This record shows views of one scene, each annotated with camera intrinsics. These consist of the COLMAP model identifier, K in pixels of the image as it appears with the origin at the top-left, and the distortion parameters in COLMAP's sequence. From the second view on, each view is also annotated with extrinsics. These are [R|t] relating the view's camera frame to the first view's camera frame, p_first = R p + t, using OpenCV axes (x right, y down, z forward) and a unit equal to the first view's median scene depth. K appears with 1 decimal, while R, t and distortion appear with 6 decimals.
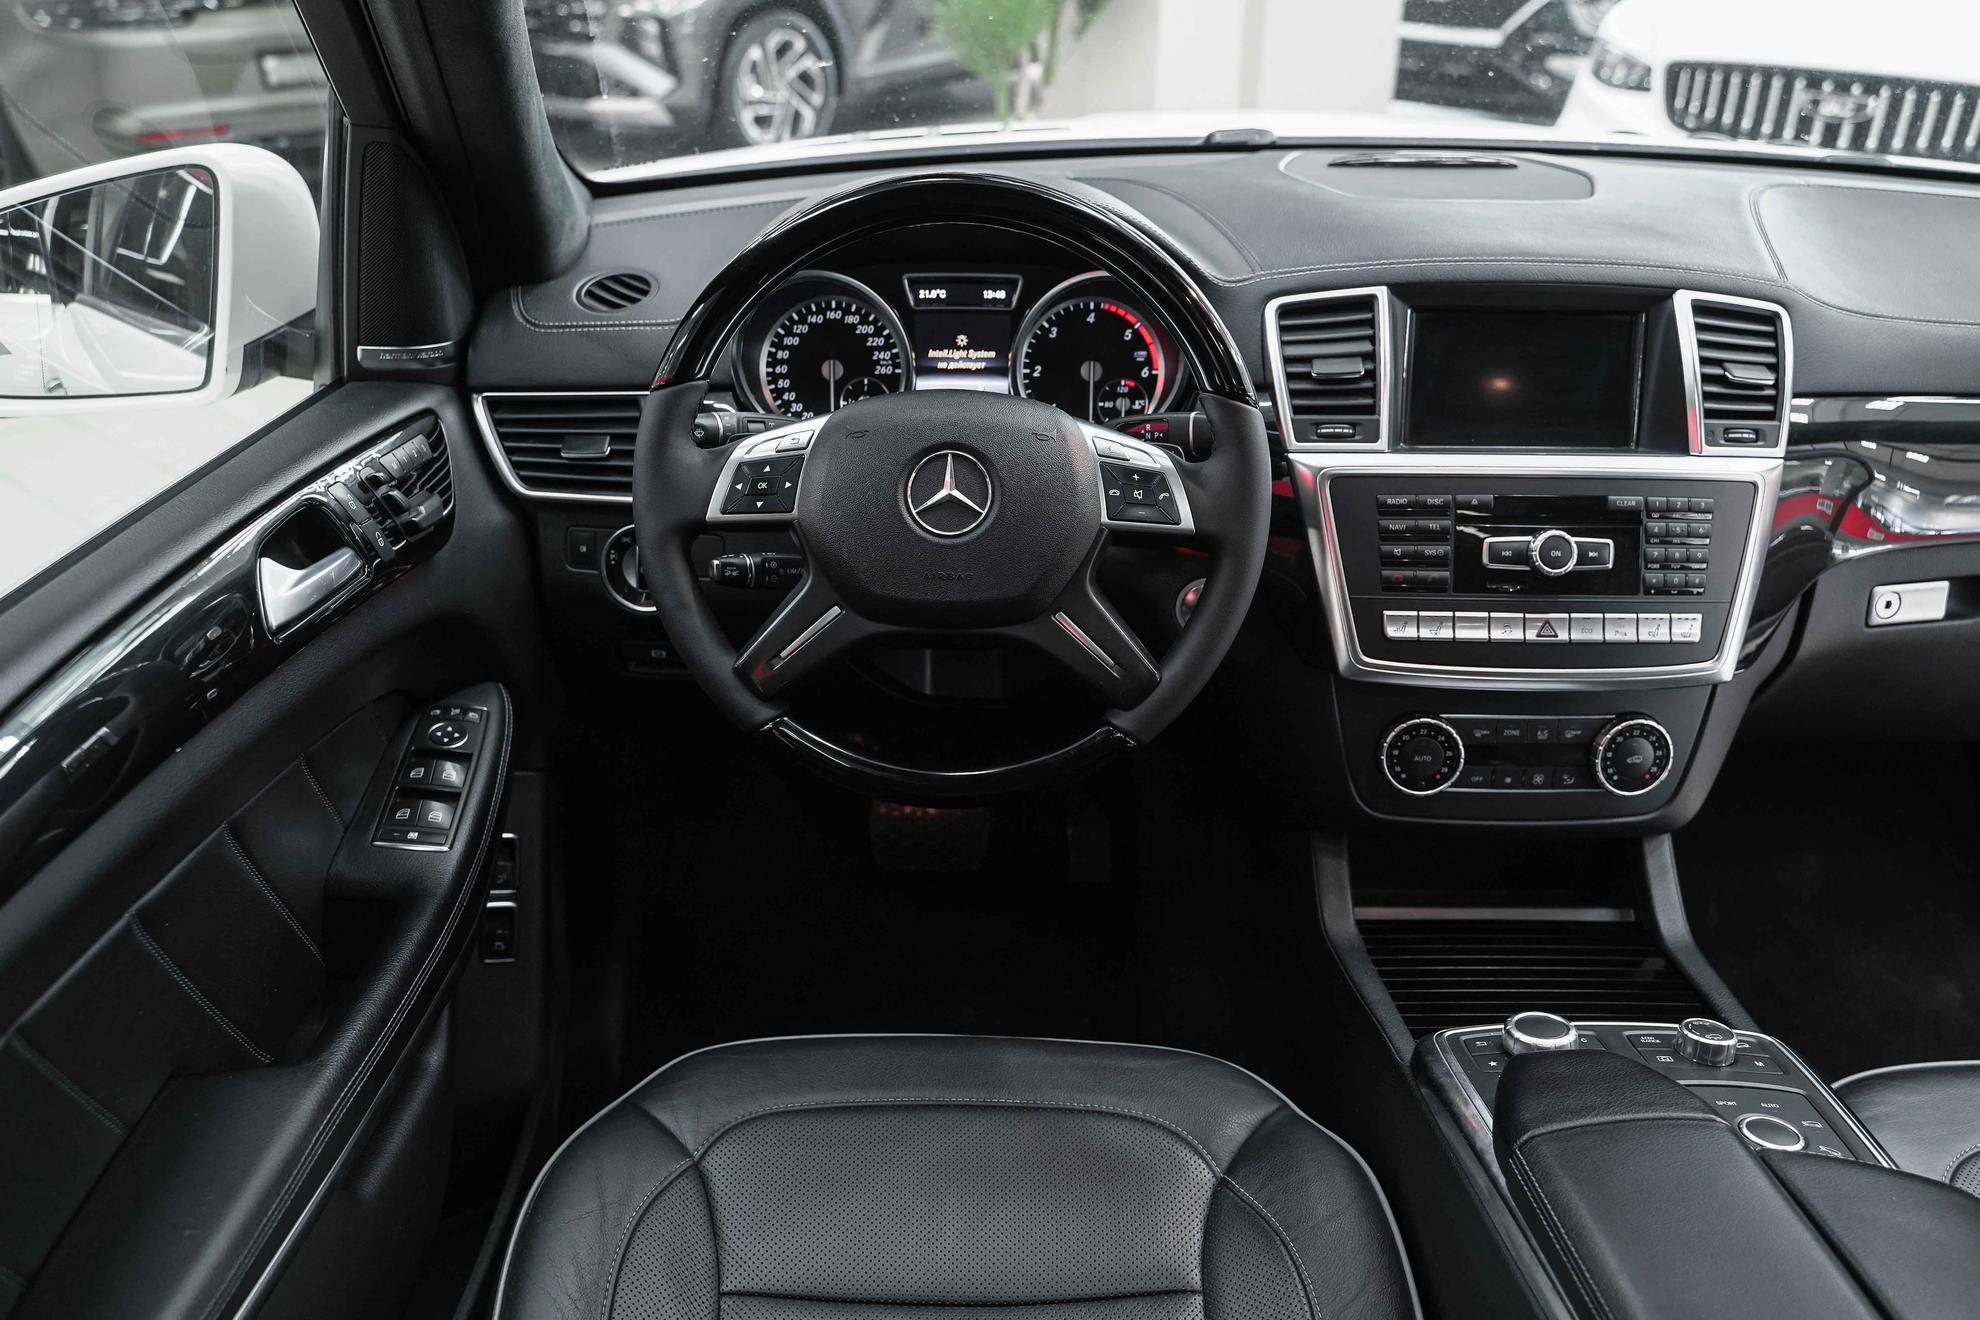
lens RADIAL K [[1649.2, 0, 990.0], [0, 1649.2, 660.0], [0, 0, 1]] dist [-0.006906, 0.006163]
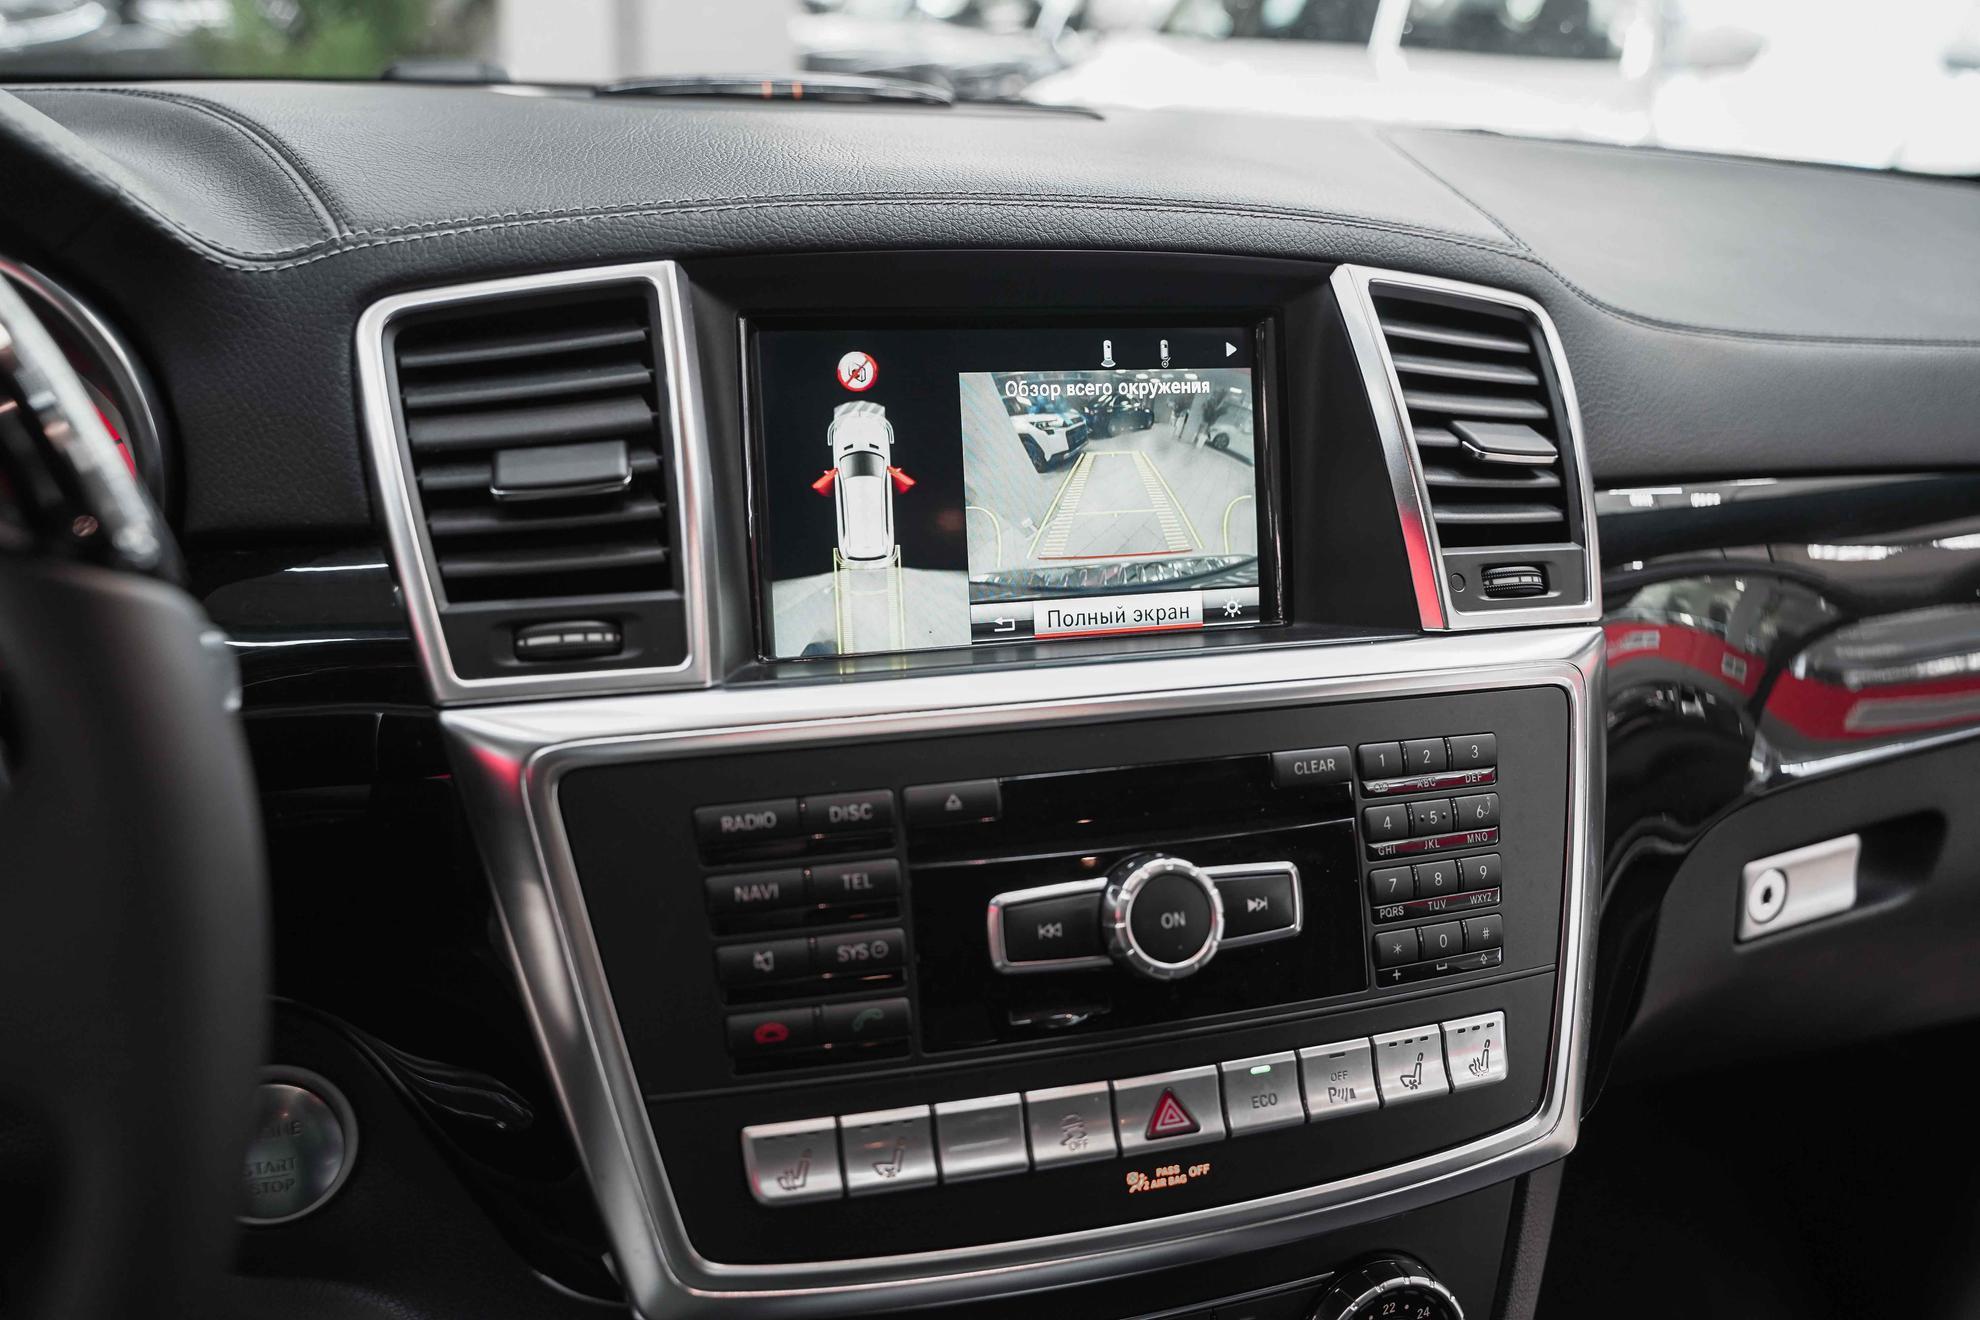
lens RADIAL K [[1771.7, 0, 989.5], [0, 1771.7, 624.5], [0, 0, 1]] dist [0.002601, -0.000355]
pose [[0.946918, -0.071534, 0.313417, 0.172847], [0.108379, 0.988890, -0.101738, -0.090815], [-0.302657, 0.130305, 0.944150, 0.592957]]
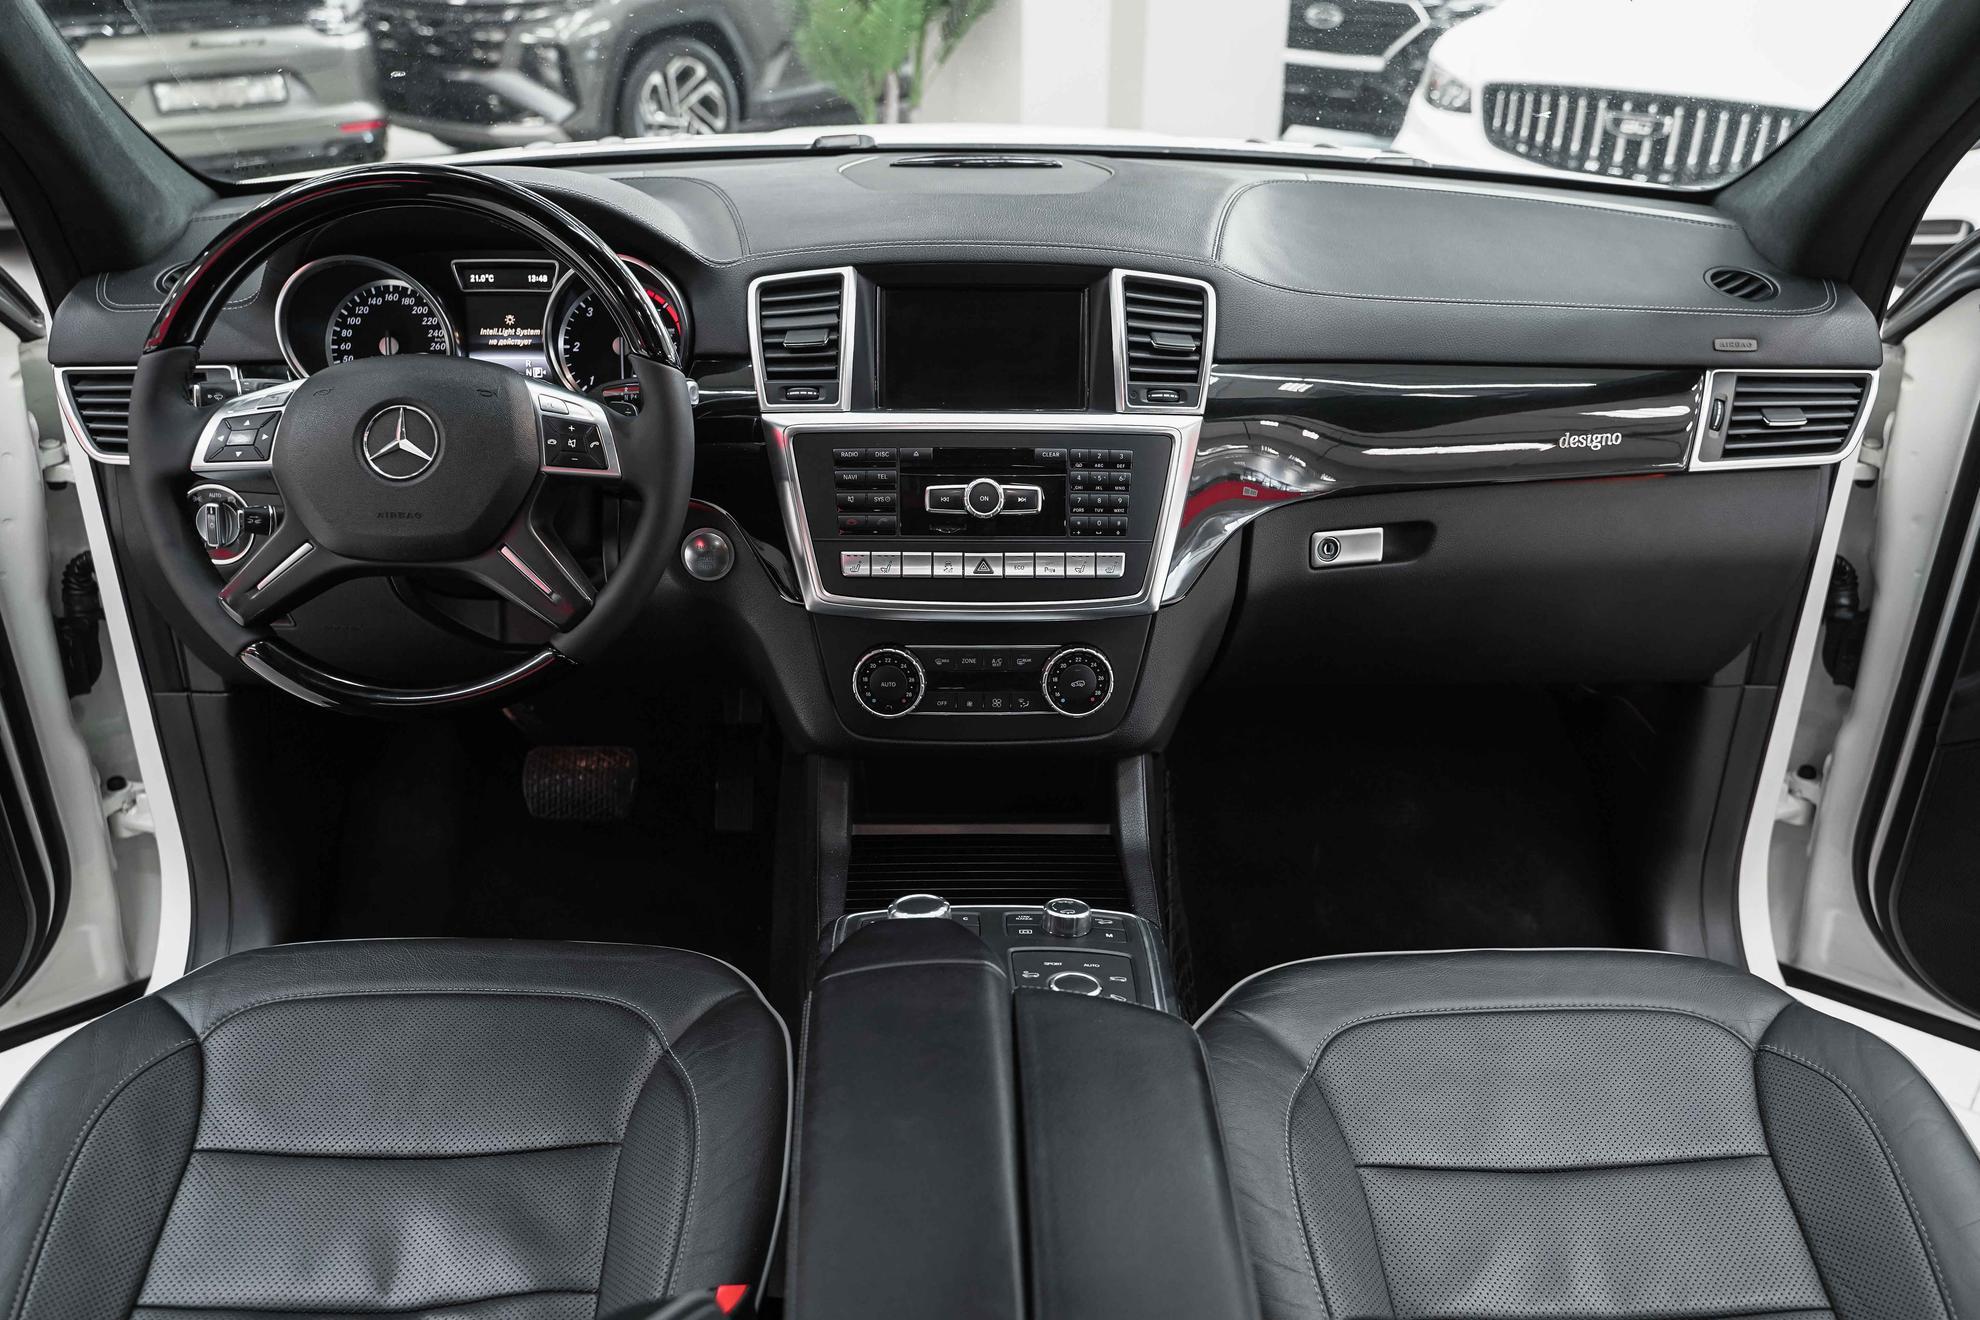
lens RADIAL K [[1642.0, 0, 985.4], [0, 1642.0, 637.8], [0, 0, 1]] dist [-0.000642, -0.008864]
pose [[0.999783, -0.008480, 0.019023, 0.308343], [0.008978, 0.999616, -0.026208, 0.058108], [-0.018793, 0.026373, 0.999475, -0.120354]]
